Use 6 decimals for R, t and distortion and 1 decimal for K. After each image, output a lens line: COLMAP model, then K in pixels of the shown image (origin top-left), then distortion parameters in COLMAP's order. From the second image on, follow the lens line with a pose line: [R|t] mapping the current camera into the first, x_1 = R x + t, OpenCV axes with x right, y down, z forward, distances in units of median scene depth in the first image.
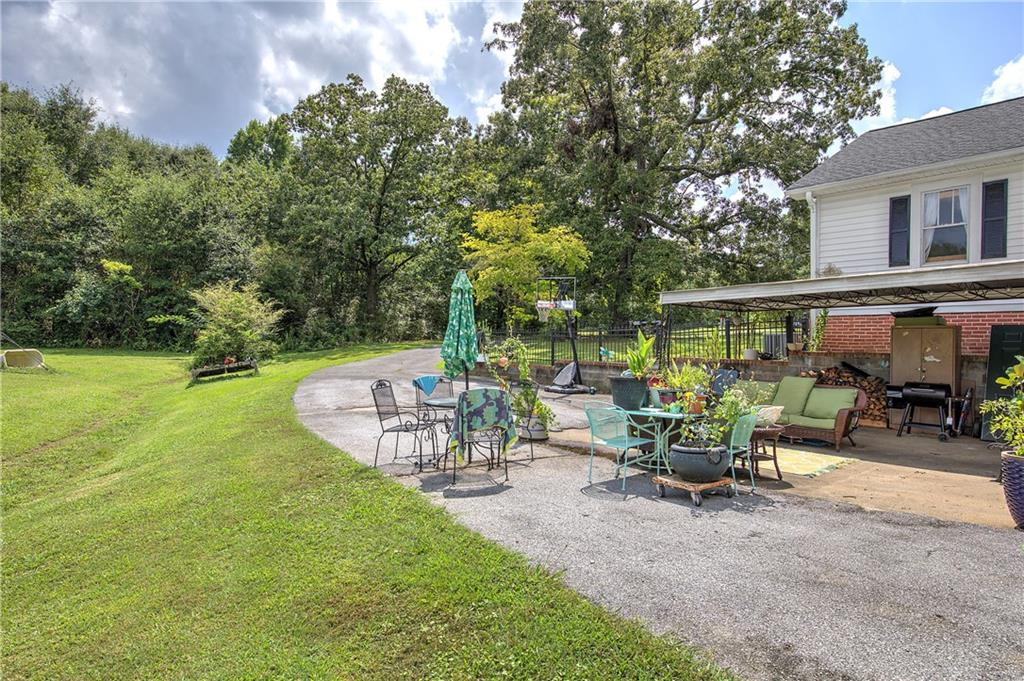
lens RADIAL K [[616.7, 0, 512.7], [0, 616.7, 341.1], [0, 0, 1]] dist [0.045738, -0.000729]
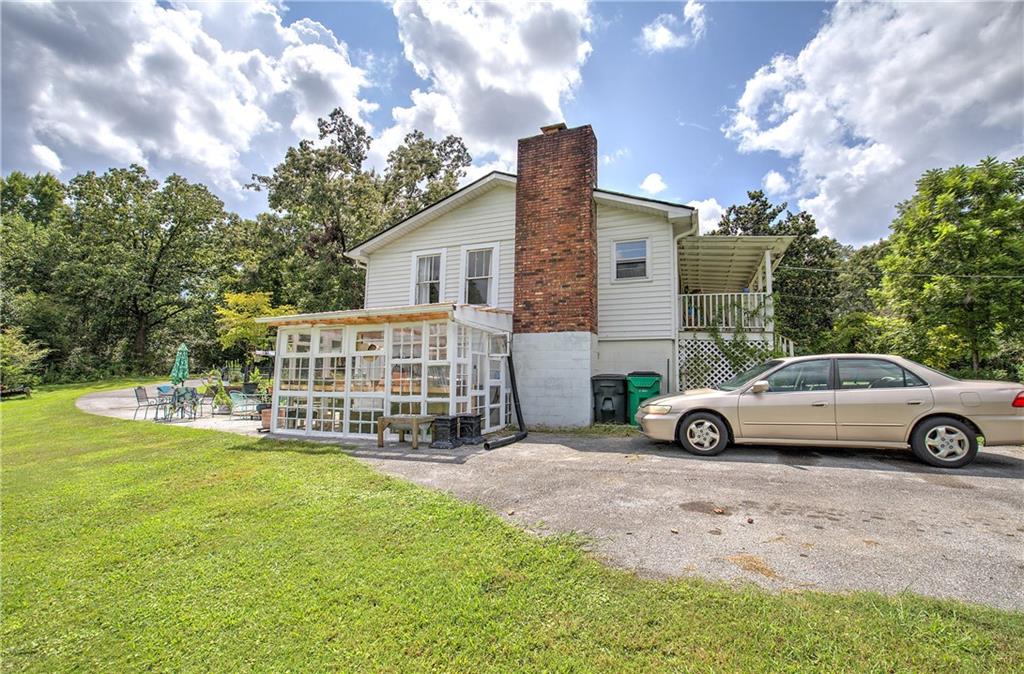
lens RADIAL K [[438.3, 0, 513.8], [0, 438.3, 332.2], [0, 0, 1]] dist [0.007022, -0.002032]
pose [[0.887205, 0.041062, 0.459545, 0.032684], [0.003810, 0.995346, -0.096293, 0.002530], [-0.461360, 0.087183, 0.882919, -0.138832]]
